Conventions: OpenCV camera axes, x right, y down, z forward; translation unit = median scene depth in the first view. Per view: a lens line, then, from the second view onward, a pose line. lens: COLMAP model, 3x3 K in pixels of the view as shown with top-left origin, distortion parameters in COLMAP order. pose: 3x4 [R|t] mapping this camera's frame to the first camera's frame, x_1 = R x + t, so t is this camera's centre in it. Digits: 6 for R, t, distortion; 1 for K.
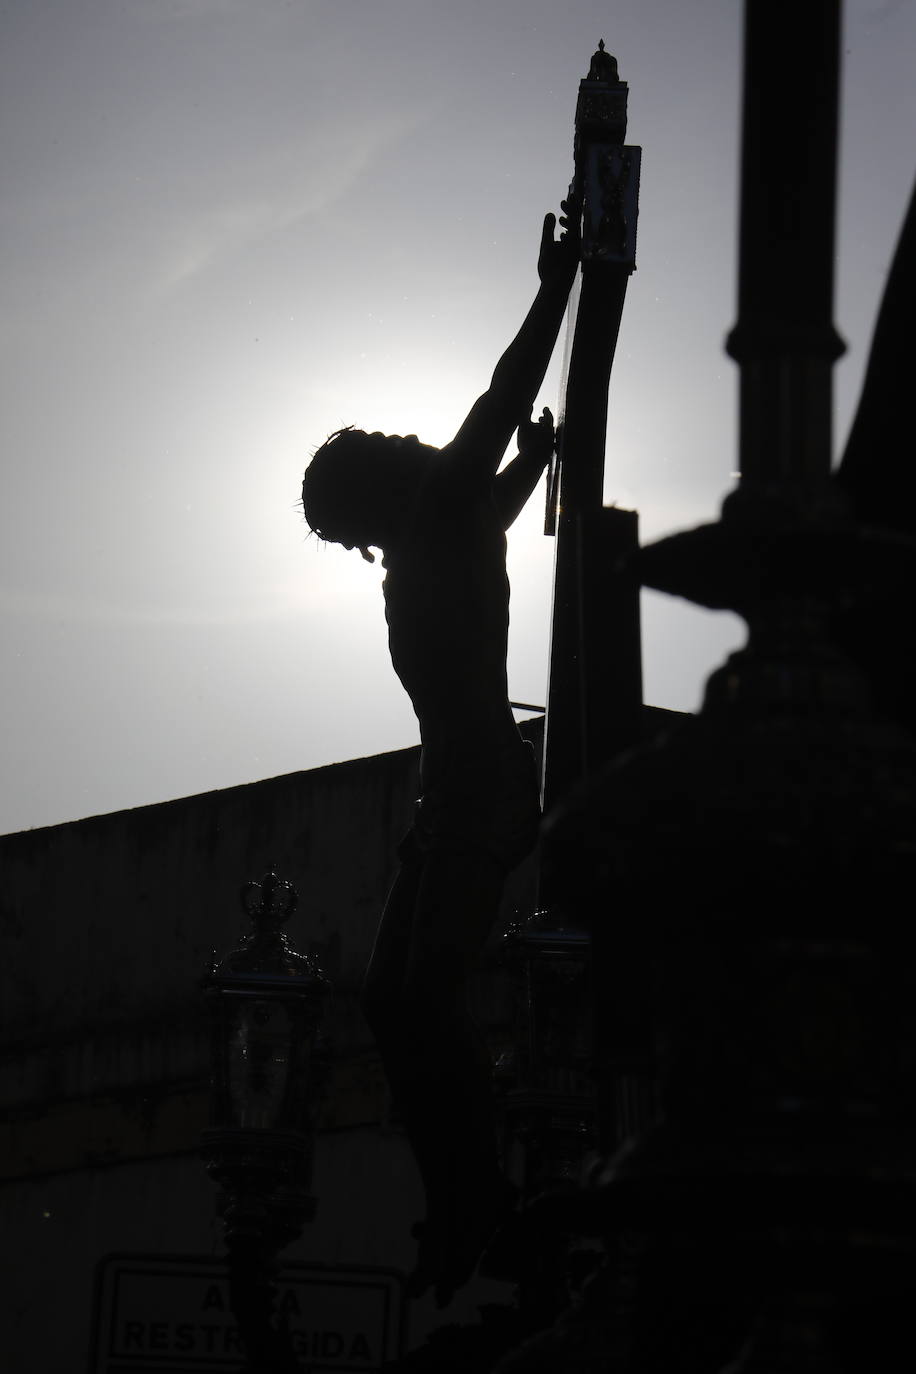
lens RADIAL K [[6671.1, 0, 458.0], [0, 6671.1, 687.0], [0, 0, 1]] dist [1.687600, 8.579788]
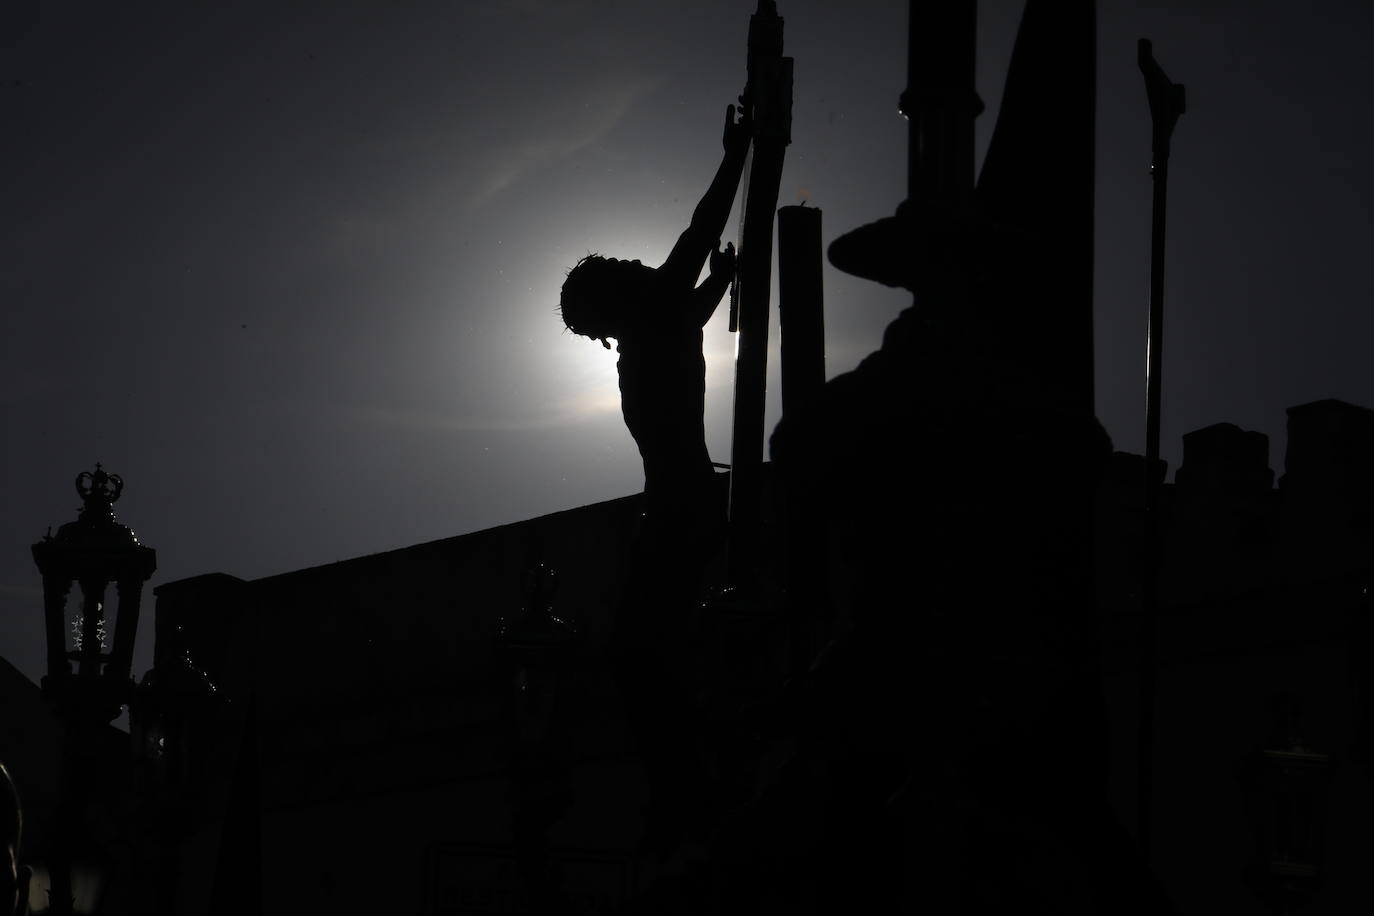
lens RADIAL K [[6671.1, 0, 688.3], [0, 6671.1, 487.1], [0, 0, 1]] dist [1.687600, 8.579788]
pose [[0.999948, -0.007374, 0.007017, -0.006198], [0.007271, 0.999867, 0.014589, -0.009712], [-0.007124, -0.014537, 0.999869, -0.440390]]
